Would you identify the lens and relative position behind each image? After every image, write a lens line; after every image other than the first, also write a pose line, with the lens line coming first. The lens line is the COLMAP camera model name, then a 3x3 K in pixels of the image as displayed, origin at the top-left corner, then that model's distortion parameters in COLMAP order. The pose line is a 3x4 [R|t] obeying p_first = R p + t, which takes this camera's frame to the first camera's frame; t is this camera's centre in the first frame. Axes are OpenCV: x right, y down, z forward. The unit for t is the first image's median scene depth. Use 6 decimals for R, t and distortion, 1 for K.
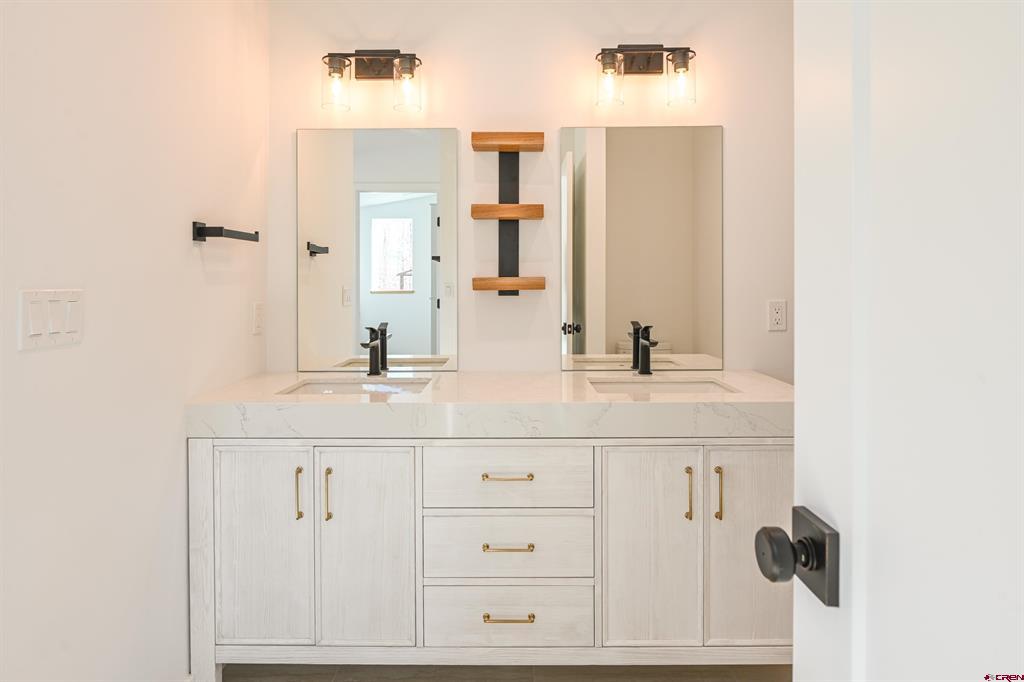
lens RADIAL K [[564.7, 0, 512.0], [0, 564.7, 341.0], [0, 0, 1]] dist [0.003846, 0.000475]
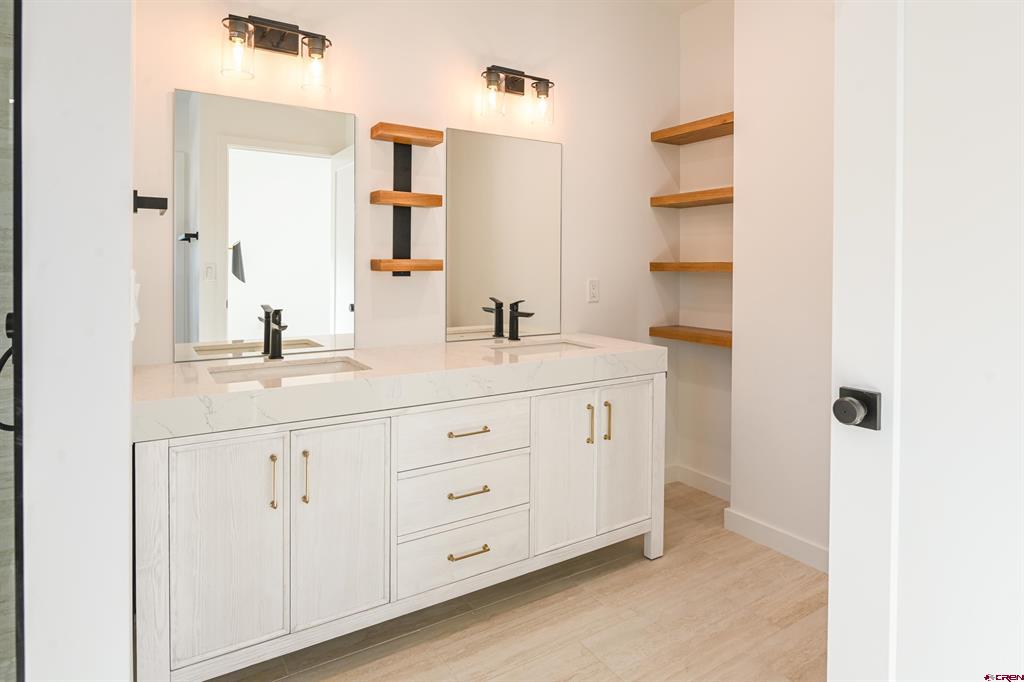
lens RADIAL K [[532.2, 0, 509.4], [0, 532.2, 331.5], [0, 0, 1]] dist [0.001517, 0.000974]
pose [[0.859328, -0.055154, 0.508443, -0.400607], [0.044172, 0.998457, 0.033654, 0.000510], [-0.509514, -0.006461, 0.860438, 0.012670]]
